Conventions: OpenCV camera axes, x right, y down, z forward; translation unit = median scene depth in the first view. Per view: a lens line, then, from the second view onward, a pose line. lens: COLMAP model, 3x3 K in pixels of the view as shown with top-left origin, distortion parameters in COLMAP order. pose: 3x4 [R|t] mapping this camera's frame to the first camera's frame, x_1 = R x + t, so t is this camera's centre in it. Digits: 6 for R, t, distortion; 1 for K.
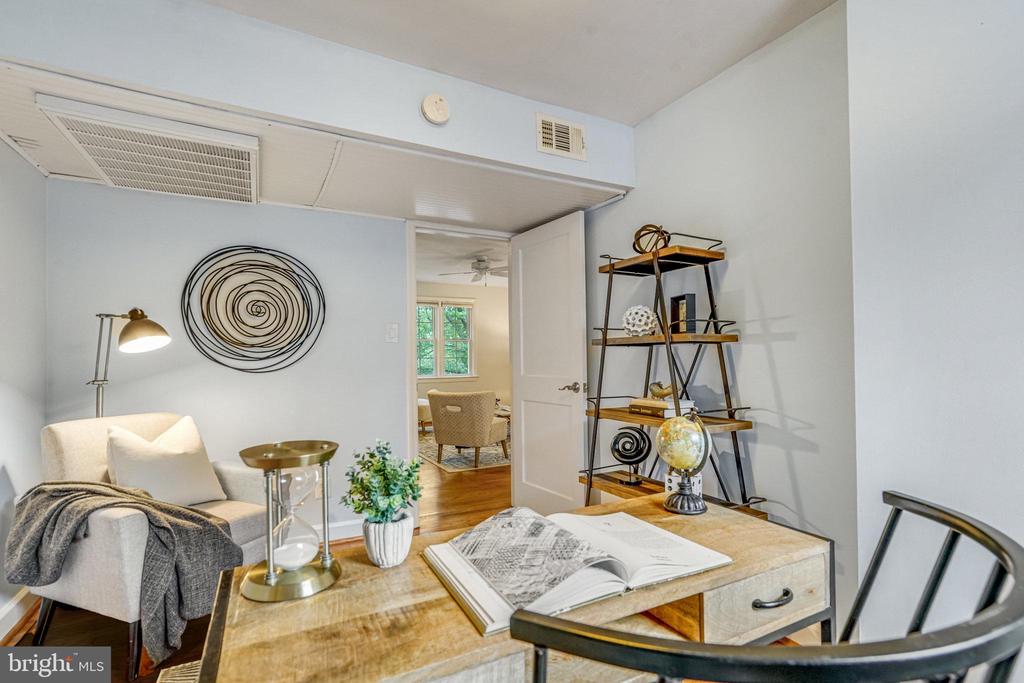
lens RADIAL K [[471.8, 0, 502.4], [0, 471.8, 334.7], [0, 0, 1]] dist [-0.047316, 0.008788]
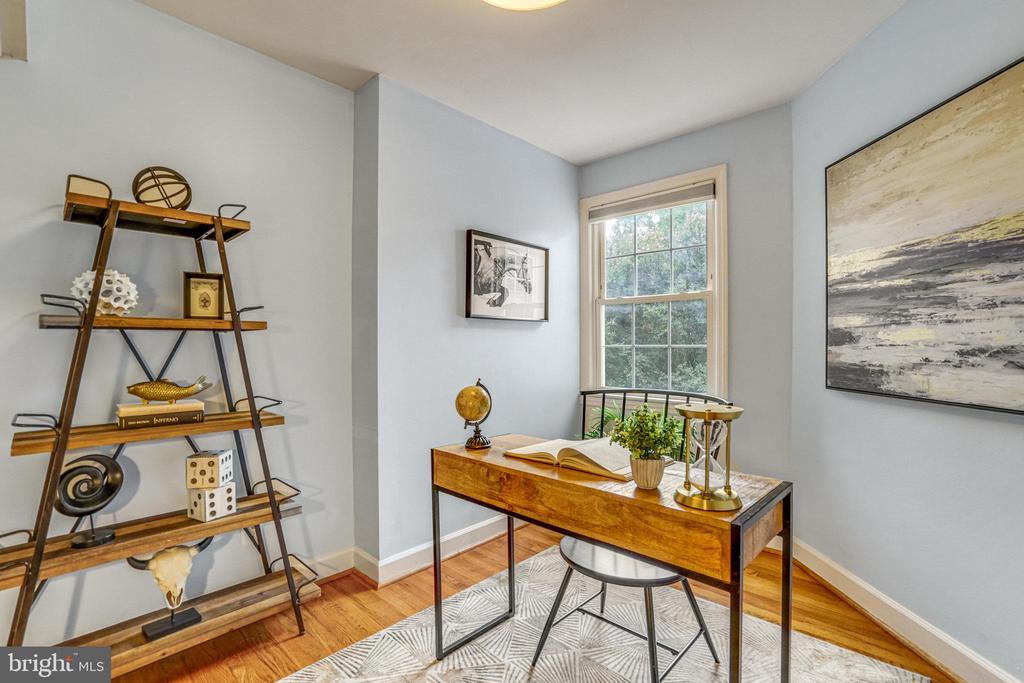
lens RADIAL K [[471.8, 0, 502.4], [0, 471.8, 334.7], [0, 0, 1]] dist [-0.047316, 0.008788]
pose [[-0.313172, 0.024010, 0.949393, -0.535981], [-0.030838, 0.998896, -0.035434, 0.036802], [-0.949196, -0.040375, -0.312086, 0.703078]]
